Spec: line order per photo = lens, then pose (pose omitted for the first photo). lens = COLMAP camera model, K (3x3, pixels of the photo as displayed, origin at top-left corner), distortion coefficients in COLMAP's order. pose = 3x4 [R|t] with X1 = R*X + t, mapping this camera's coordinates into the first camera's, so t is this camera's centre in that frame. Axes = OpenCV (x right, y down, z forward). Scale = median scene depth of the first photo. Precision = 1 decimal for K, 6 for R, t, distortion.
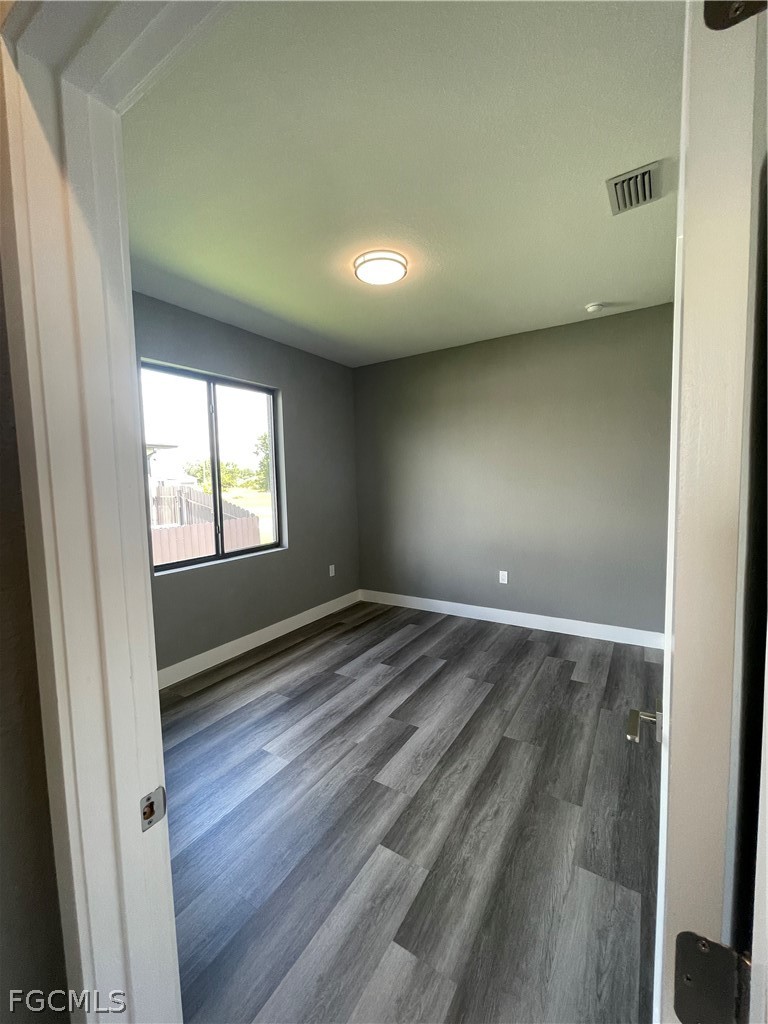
lens RADIAL K [[412.2, 0, 381.8], [0, 412.2, 511.0], [0, 0, 1]] dist [-0.006728, 0.002482]
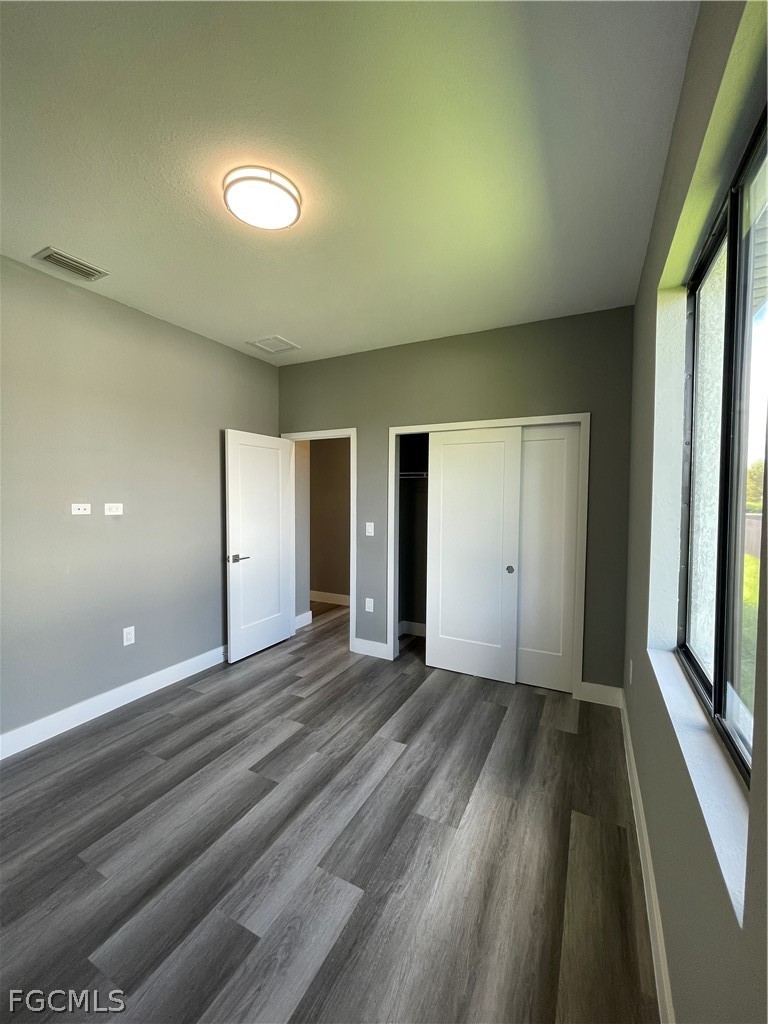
lens RADIAL K [[412.2, 0, 381.8], [0, 412.2, 511.0], [0, 0, 1]] dist [-0.006728, 0.002482]
pose [[-0.995328, 0.024795, -0.093314, -0.127225], [0.013182, 0.992312, 0.123060, -0.144009], [0.095648, 0.121255, -0.988002, 1.769383]]
